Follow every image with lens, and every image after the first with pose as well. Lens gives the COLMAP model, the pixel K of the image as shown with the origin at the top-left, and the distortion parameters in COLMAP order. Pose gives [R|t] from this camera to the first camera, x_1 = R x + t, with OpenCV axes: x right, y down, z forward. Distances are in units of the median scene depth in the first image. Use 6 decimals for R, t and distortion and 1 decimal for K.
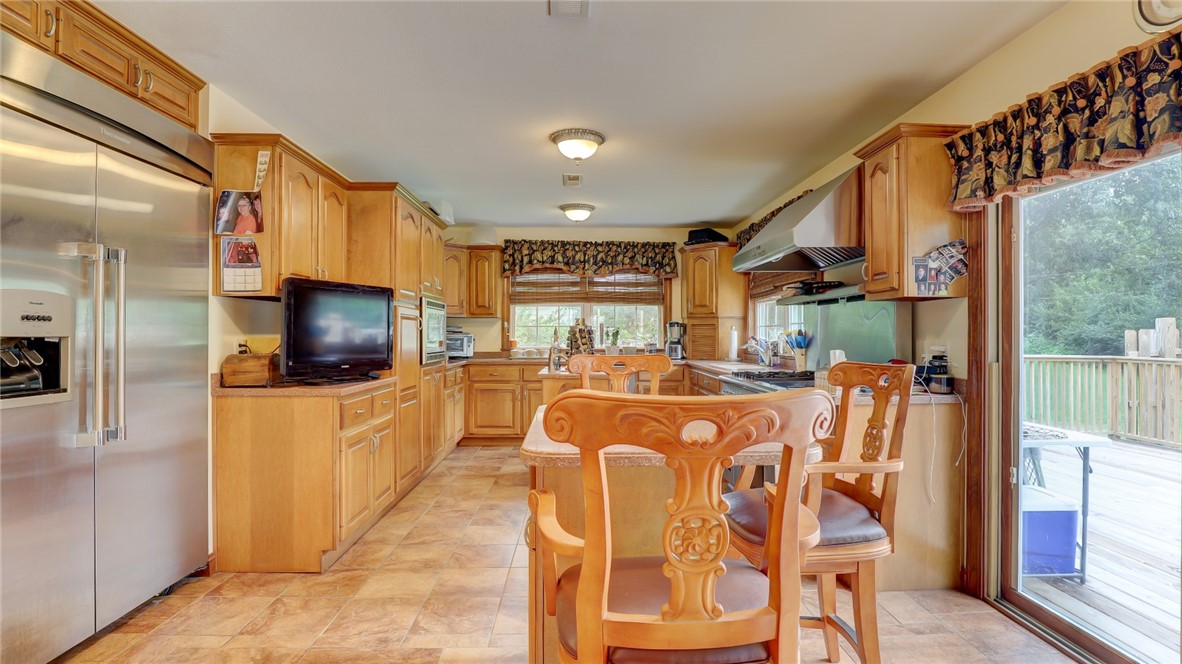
lens RADIAL K [[611.9, 0, 587.7], [0, 611.9, 331.4], [0, 0, 1]] dist [-0.000188, 0.000005]
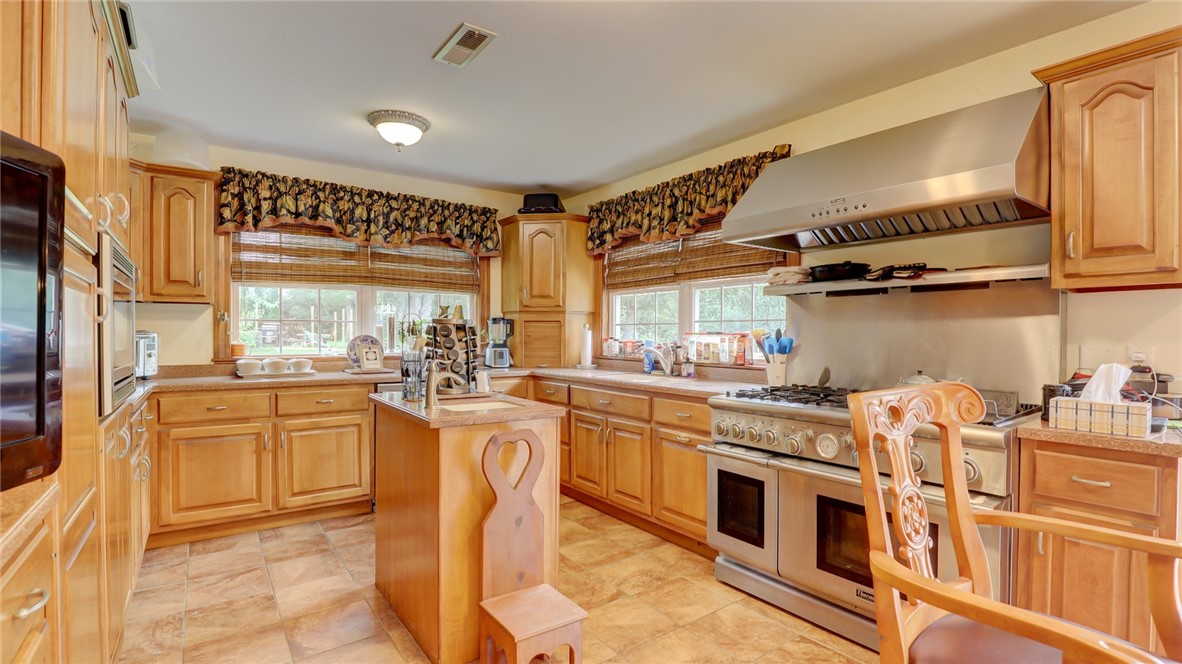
lens RADIAL K [[563.3, 0, 598.1], [0, 563.3, 337.9], [0, 0, 1]] dist [-0.026546, 0.001787]
pose [[0.816817, -0.001624, 0.576894, -0.149035], [-0.005458, 0.999930, 0.010542, 0.001497], [-0.576871, -0.011759, 0.816751, 0.377454]]
